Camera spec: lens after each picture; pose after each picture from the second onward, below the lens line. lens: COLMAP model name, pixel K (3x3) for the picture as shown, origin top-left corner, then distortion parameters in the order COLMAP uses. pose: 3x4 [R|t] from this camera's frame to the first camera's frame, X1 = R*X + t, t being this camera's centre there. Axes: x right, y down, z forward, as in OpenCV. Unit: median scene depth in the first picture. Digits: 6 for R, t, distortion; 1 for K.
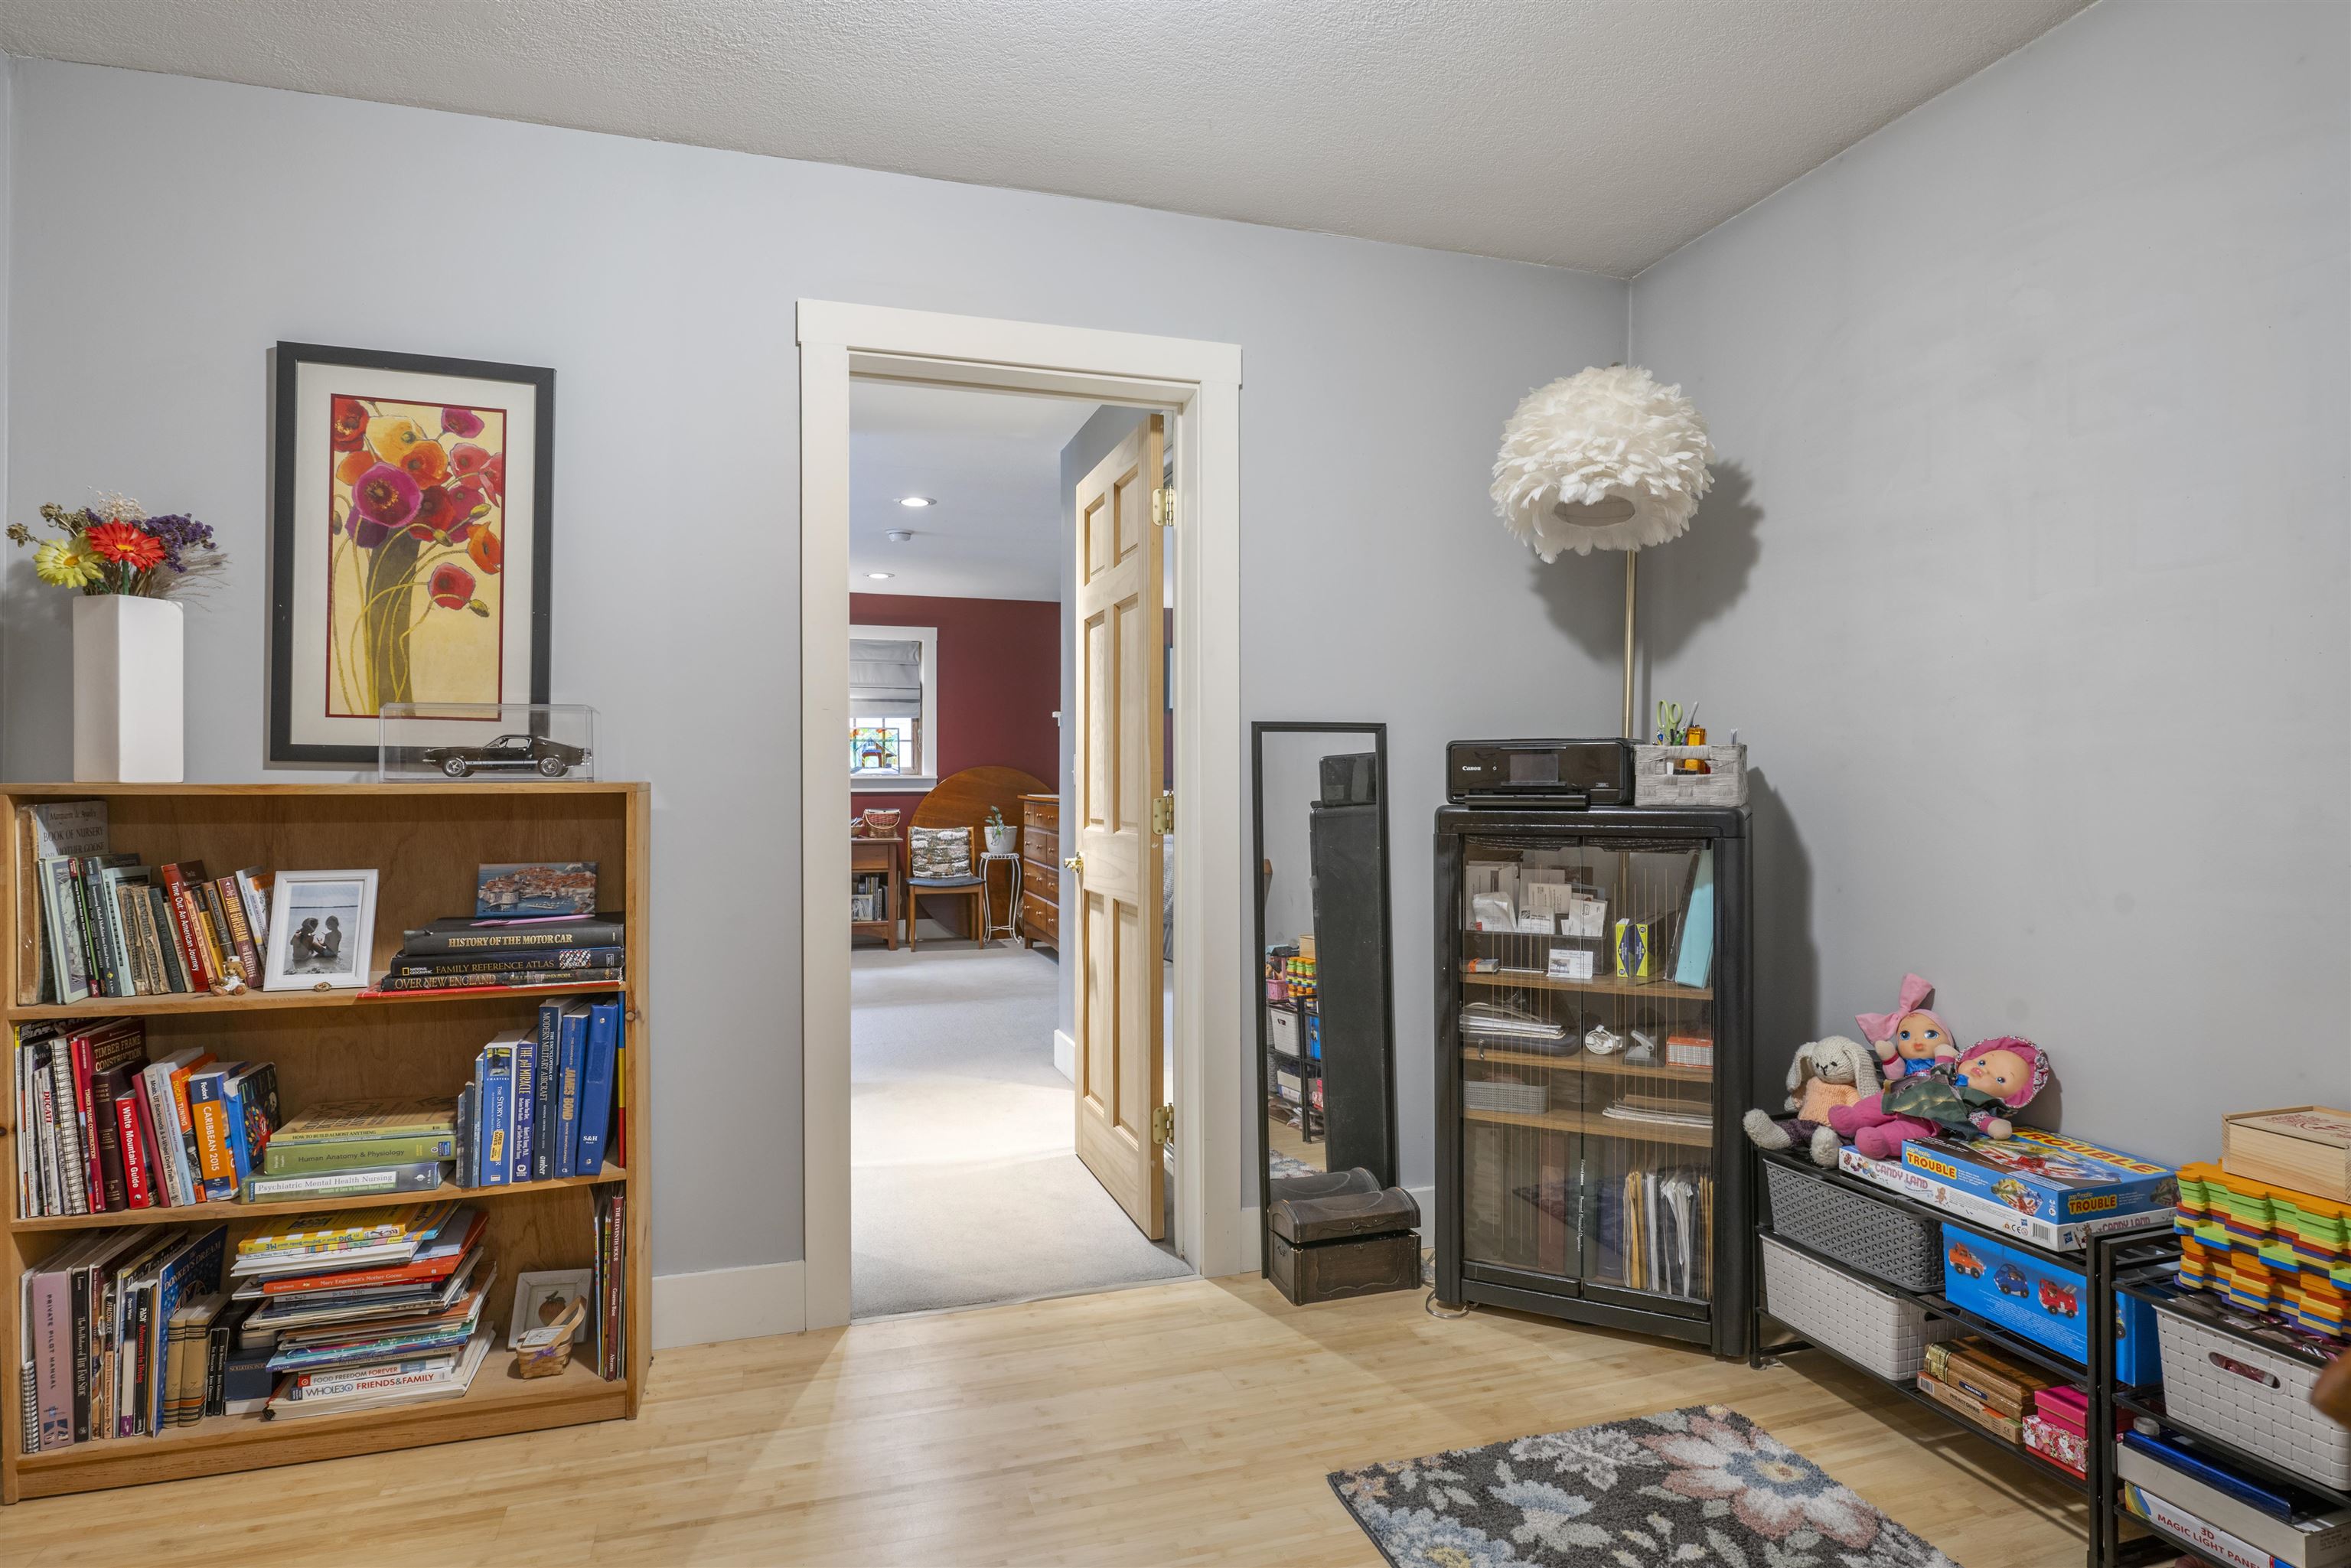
lens RADIAL K [[1252.3, 0, 1177.3], [0, 1252.3, 765.4], [0, 0, 1]] dist [-0.002207, 0.000078]
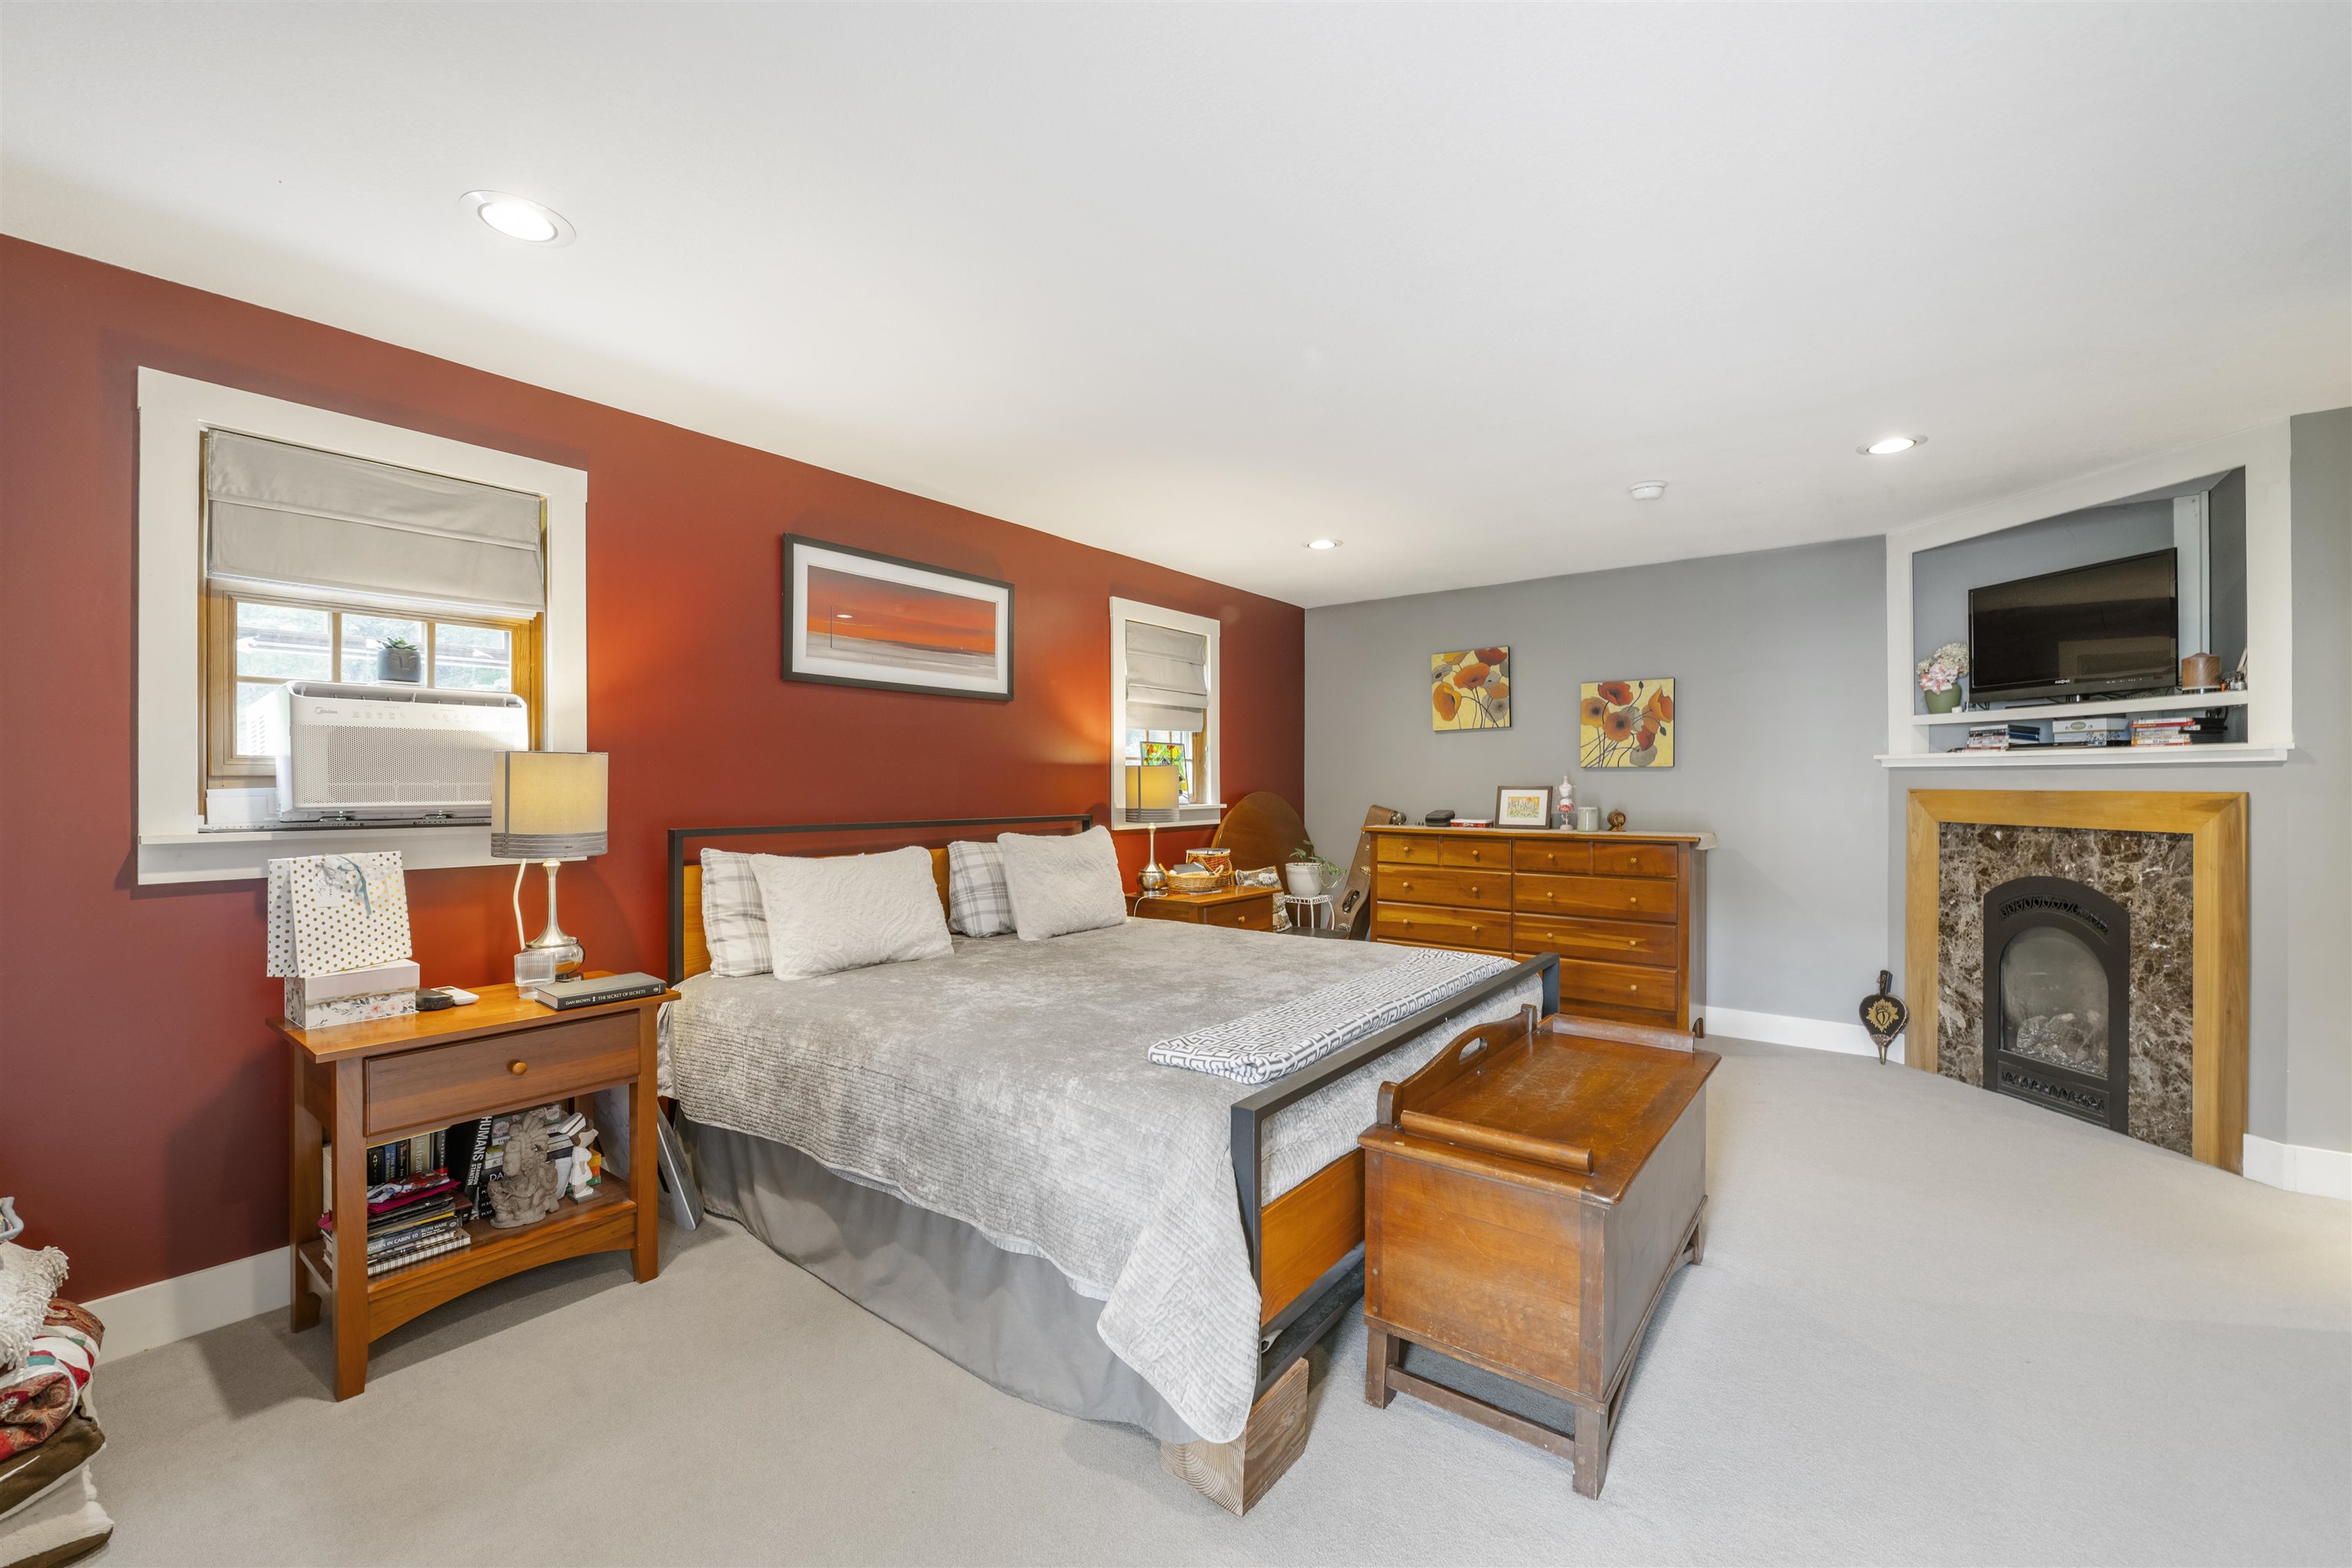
lens RADIAL K [[956.9, 0, 1176.0], [0, 956.9, 784.0], [0, 0, 1]] dist [-0.007528, -0.000027]
pose [[0.821954, -0.001801, 0.569551, -0.580361], [-0.003118, 0.999966, 0.007663, -0.009852], [-0.569546, -0.008075, 0.821920, 0.523025]]
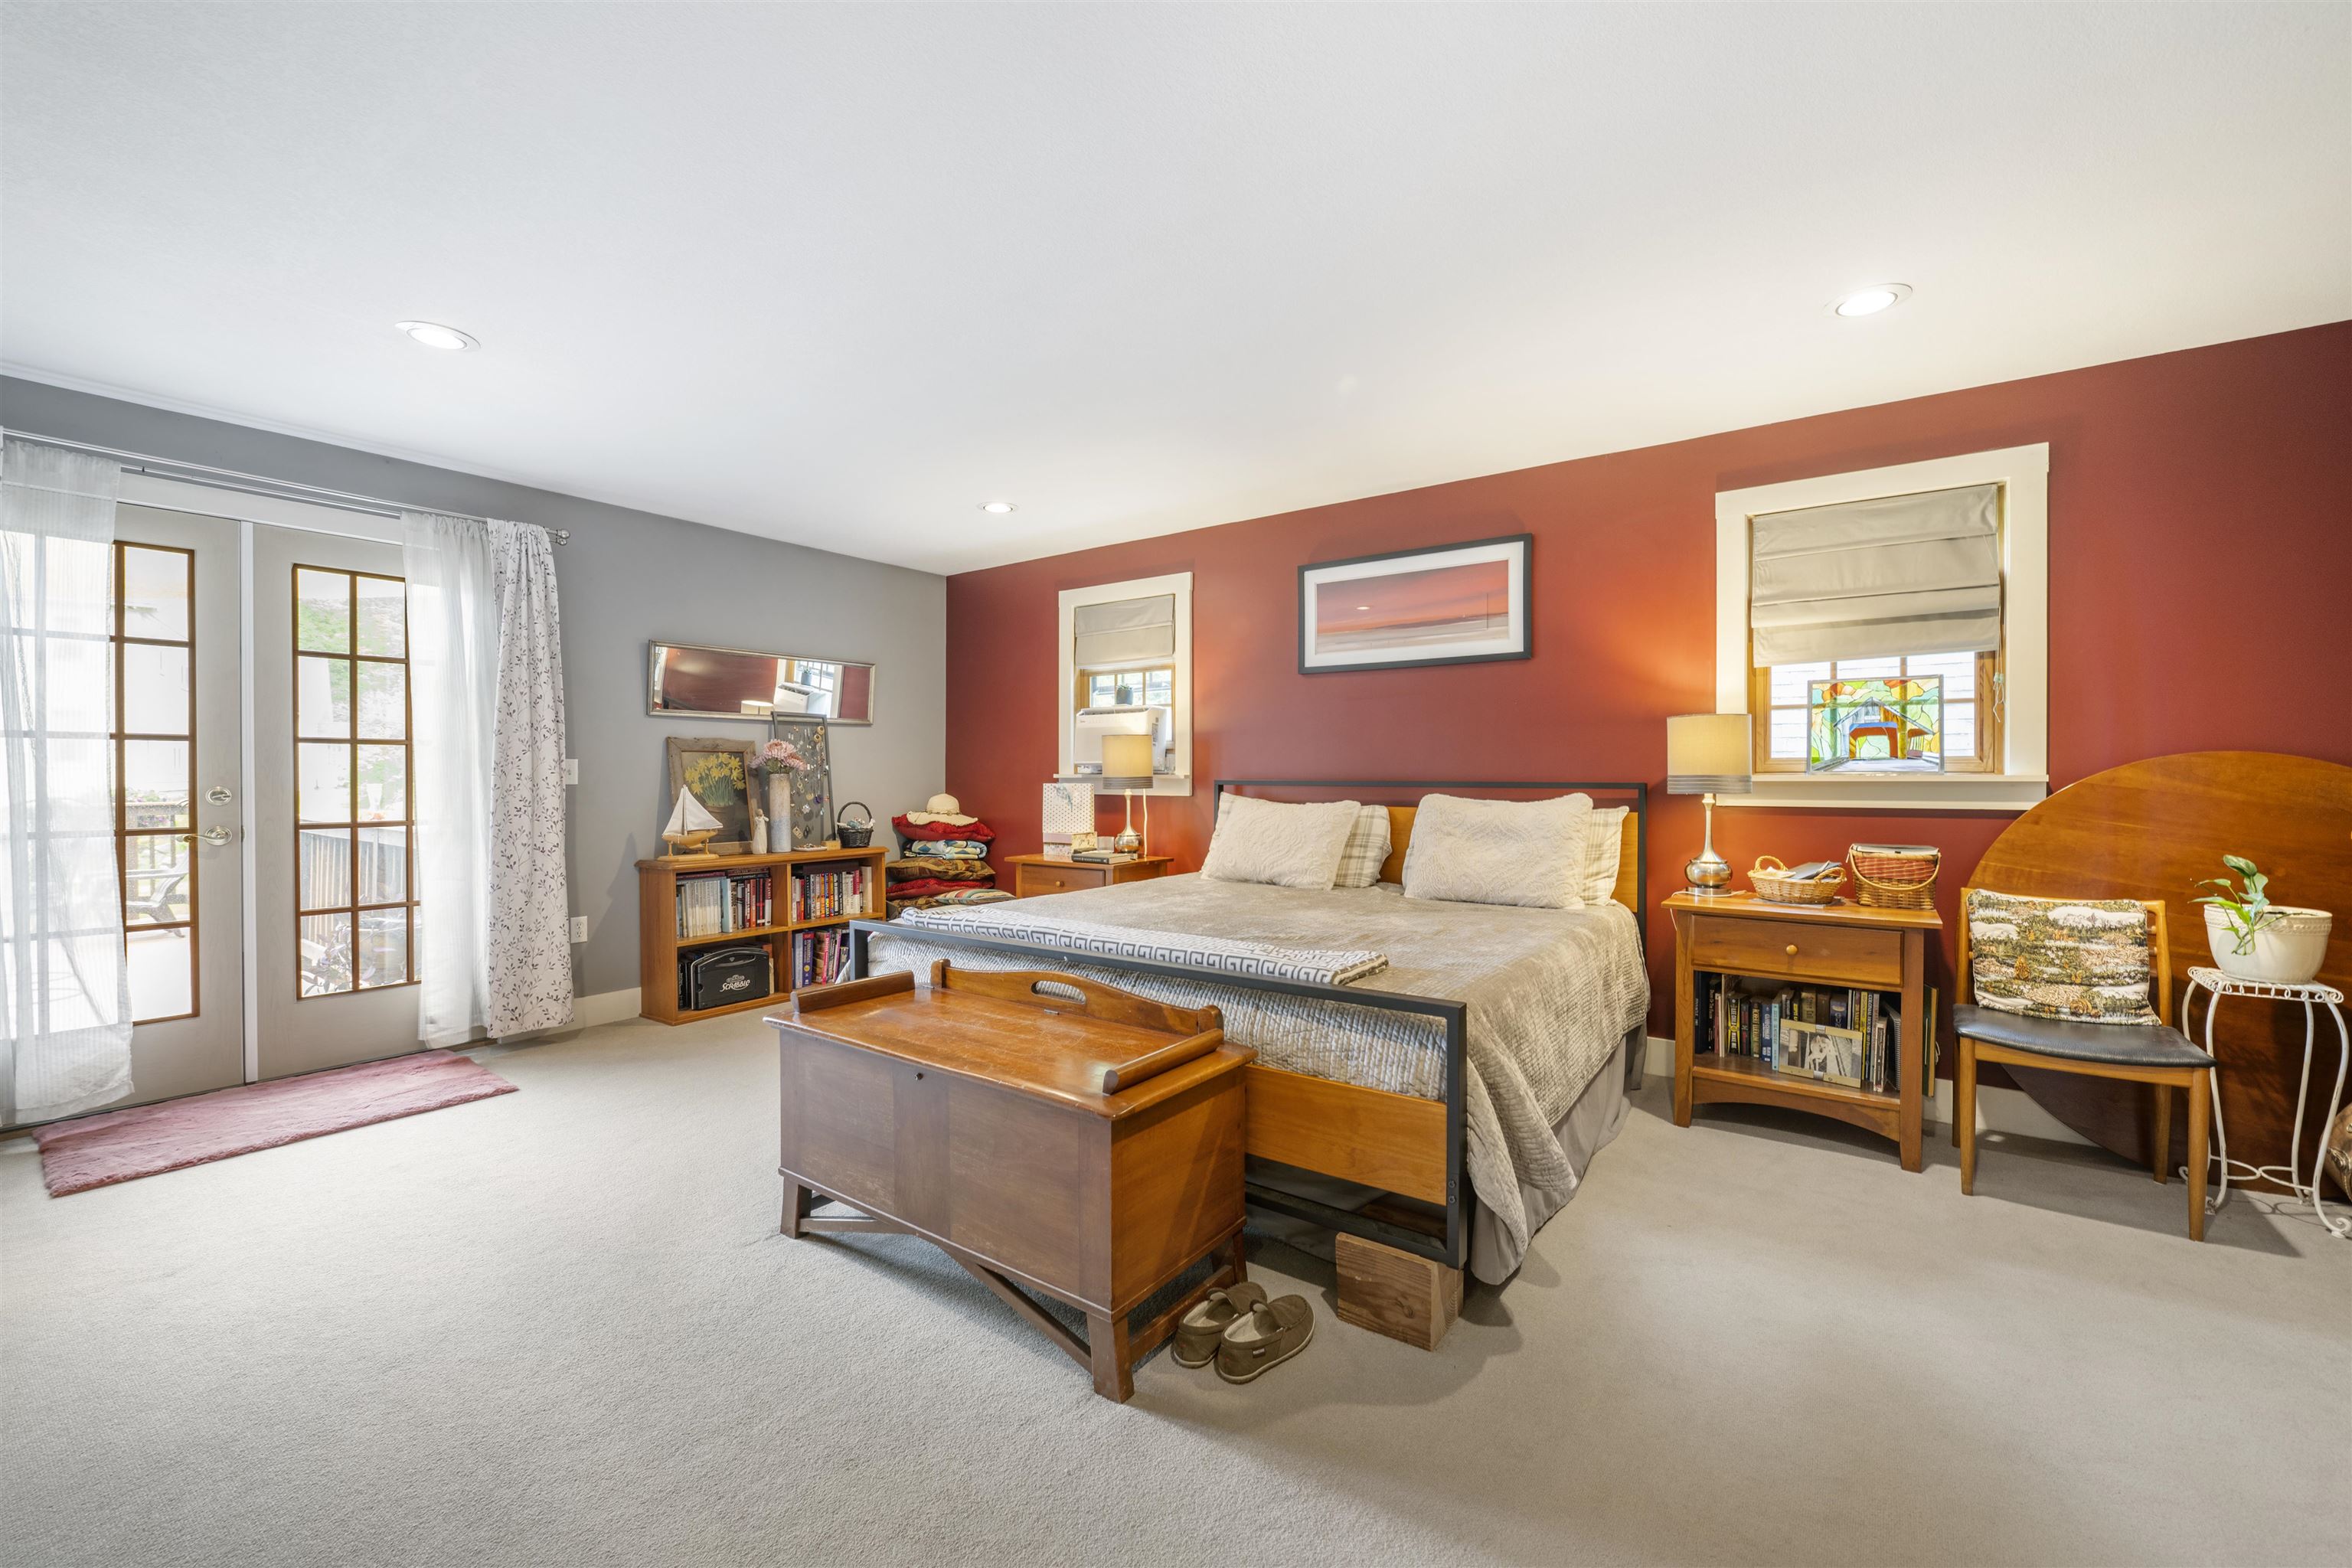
lens RADIAL K [[949.8, 0, 1176.0], [0, 949.8, 784.0], [0, 0, 1]] dist [-0.008238, -0.000410]
pose [[0.593298, 0.006514, -0.804957, -0.108284], [0.007893, 0.999872, 0.013908, 0.004346], [0.804945, -0.014605, 0.593170, 0.564362]]
